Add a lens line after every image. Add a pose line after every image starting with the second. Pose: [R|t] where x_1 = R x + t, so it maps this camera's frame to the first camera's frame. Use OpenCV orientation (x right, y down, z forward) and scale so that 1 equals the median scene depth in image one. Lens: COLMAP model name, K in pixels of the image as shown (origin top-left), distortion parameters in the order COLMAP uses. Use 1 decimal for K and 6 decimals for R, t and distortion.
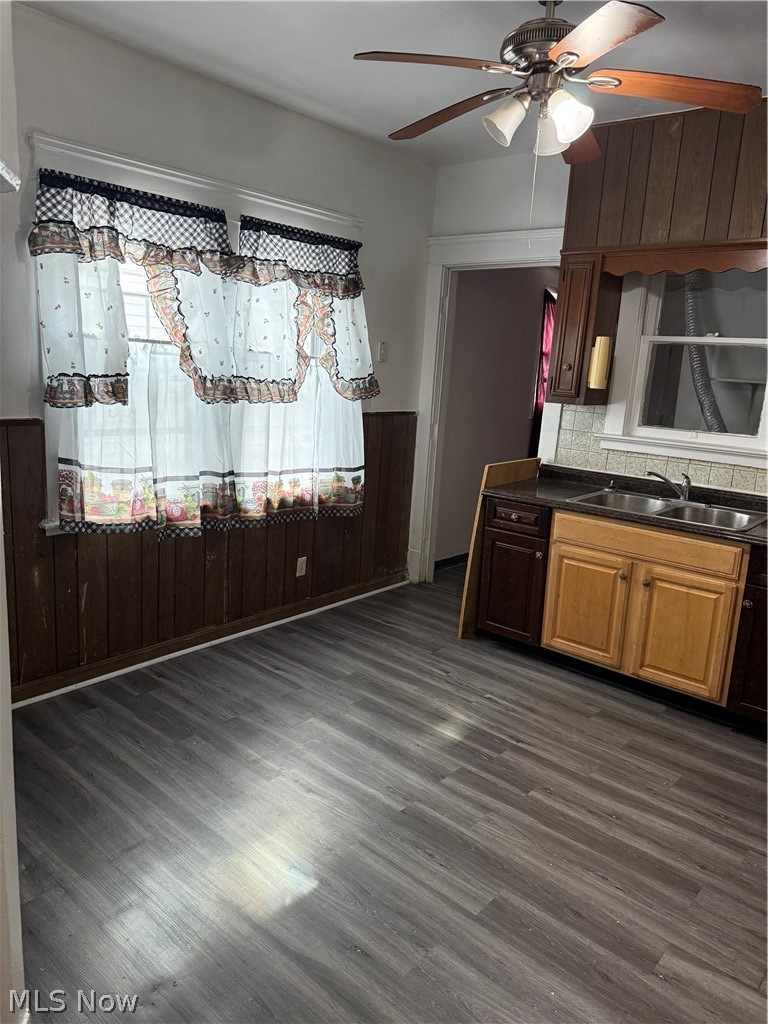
lens RADIAL K [[720.3, 0, 381.9], [0, 720.3, 511.0], [0, 0, 1]] dist [0.077623, -0.102487]
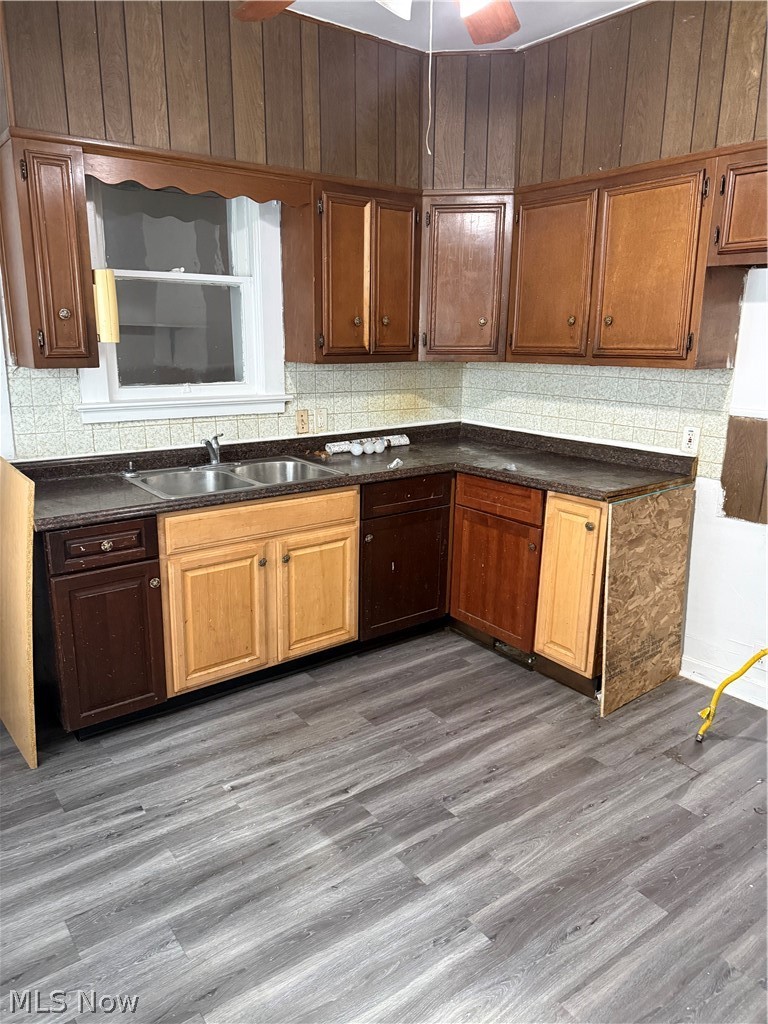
lens RADIAL K [[720.3, 0, 381.9], [0, 720.3, 511.0], [0, 0, 1]] dist [0.077623, -0.102487]
pose [[0.209623, -0.293096, 0.932820, -0.438050], [0.199824, 0.946723, 0.252560, -0.162613], [-0.957146, 0.133457, 0.257023, 0.673434]]
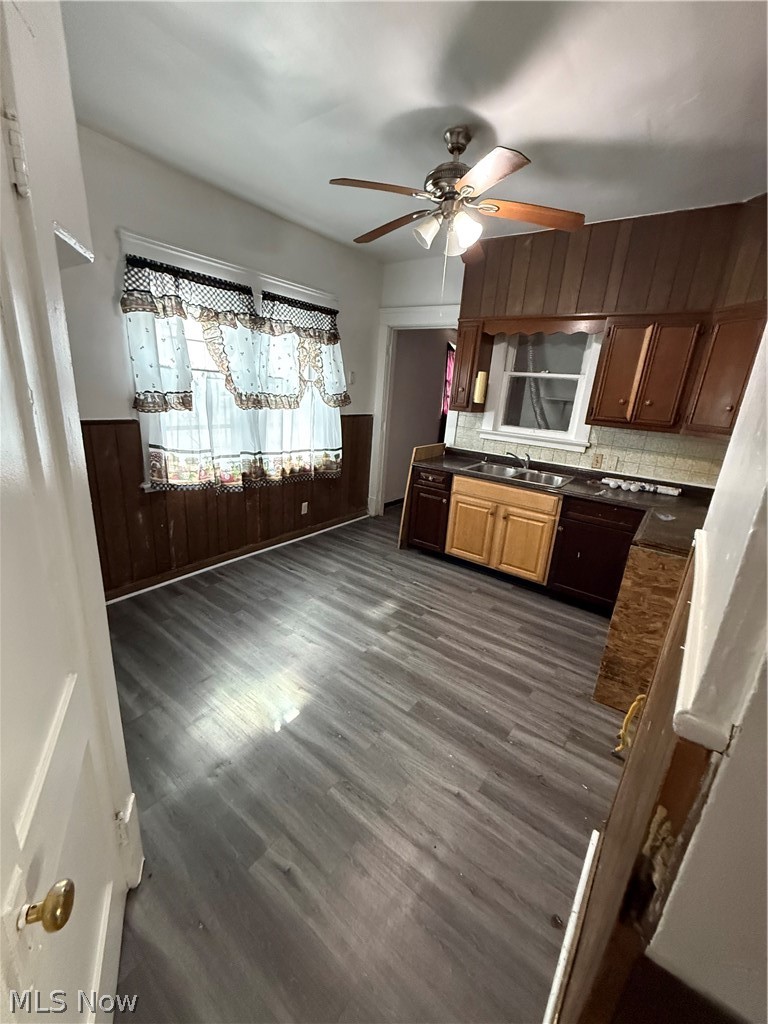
lens RADIAL K [[408.0, 0, 383.9], [0, 408.0, 507.8], [0, 0, 1]] dist [-0.003439, 0.000018]
pose [[0.997326, -0.009019, 0.072524, 0.004348], [0.002426, 0.995895, 0.090479, -0.012263], [-0.073043, -0.090061, 0.993254, 0.053570]]
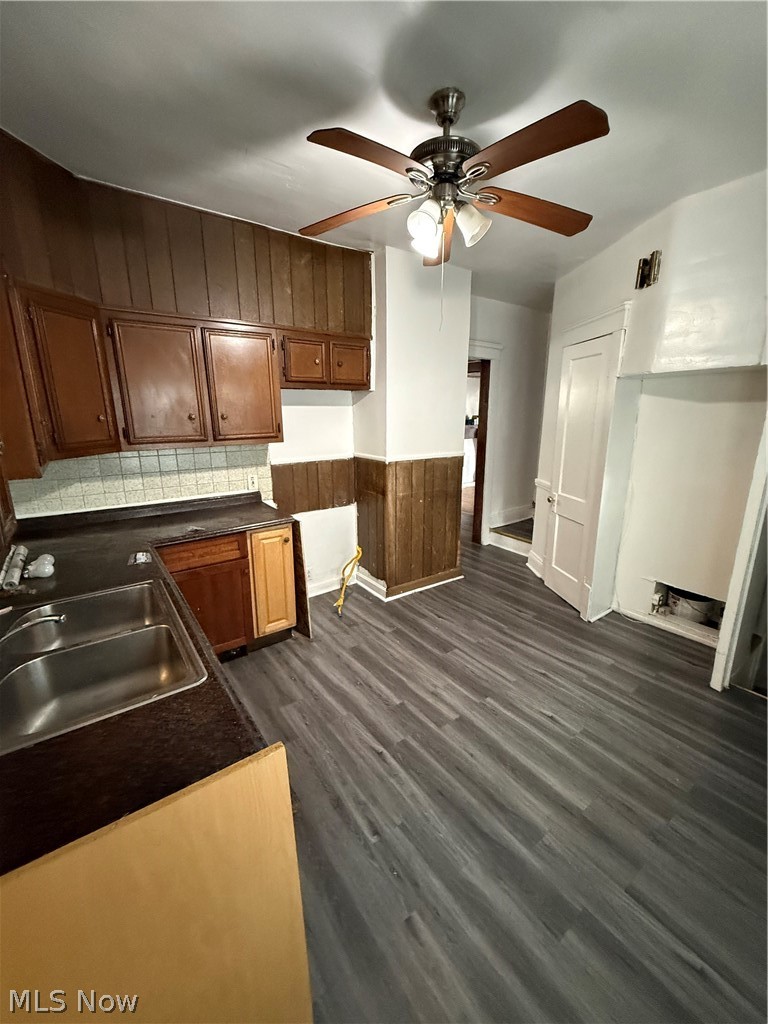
lens RADIAL K [[408.0, 0, 383.9], [0, 408.0, 507.8], [0, 0, 1]] dist [-0.003439, 0.000018]
pose [[-0.973240, -0.104787, 0.204509, 0.087154], [-0.006123, 0.901485, 0.432768, -0.286813], [-0.229710, 0.419935, -0.878002, 1.318325]]
